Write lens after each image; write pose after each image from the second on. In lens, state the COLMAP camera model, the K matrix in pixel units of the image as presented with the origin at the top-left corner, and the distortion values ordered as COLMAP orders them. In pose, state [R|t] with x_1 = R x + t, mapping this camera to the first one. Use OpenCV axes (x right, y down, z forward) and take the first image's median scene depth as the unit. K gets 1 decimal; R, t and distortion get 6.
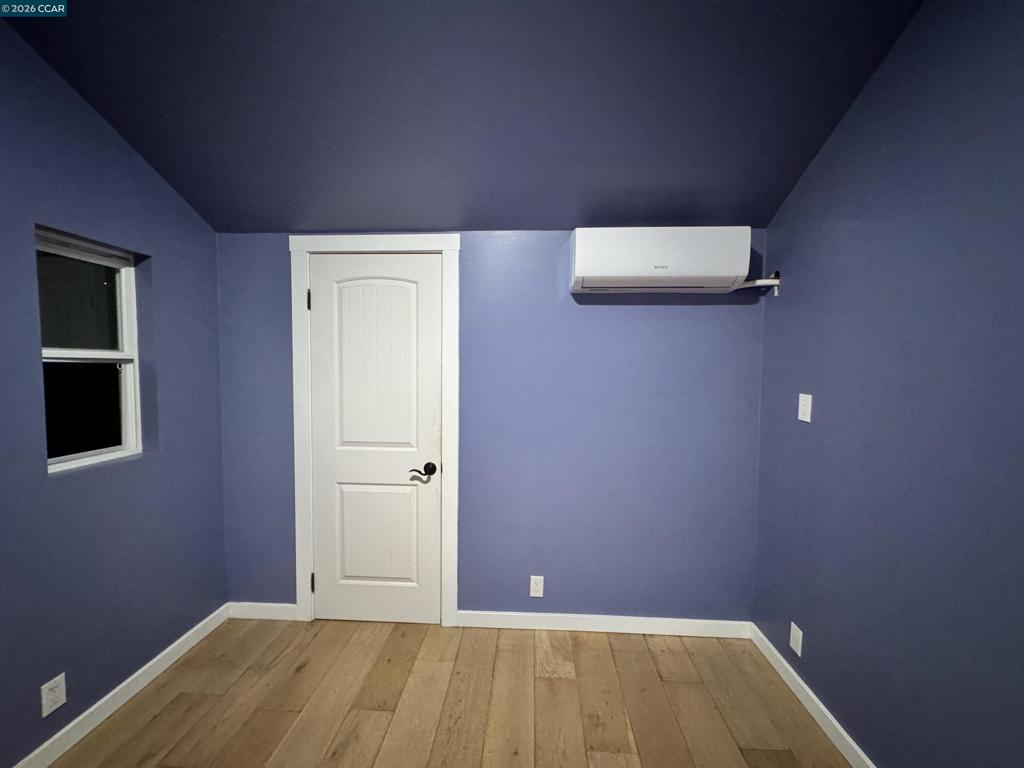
lens RADIAL K [[410.3, 0, 513.8], [0, 410.3, 388.8], [0, 0, 1]] dist [-0.000900, 0.000106]
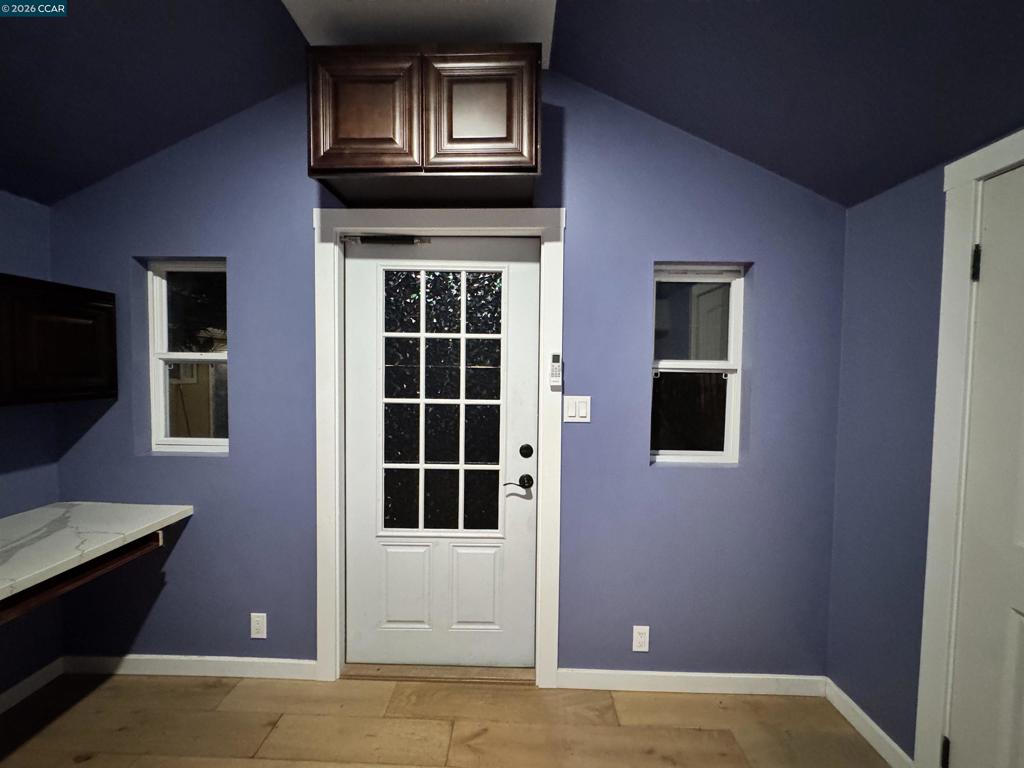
lens RADIAL K [[410.3, 0, 514.3], [0, 410.3, 386.8], [0, 0, 1]] dist [-0.000900, 0.000106]
pose [[0.034569, 0.032006, -0.998890, 0.064961], [-0.070385, 0.997083, 0.029512, -0.020234], [0.996921, 0.069287, 0.036721, 0.422647]]
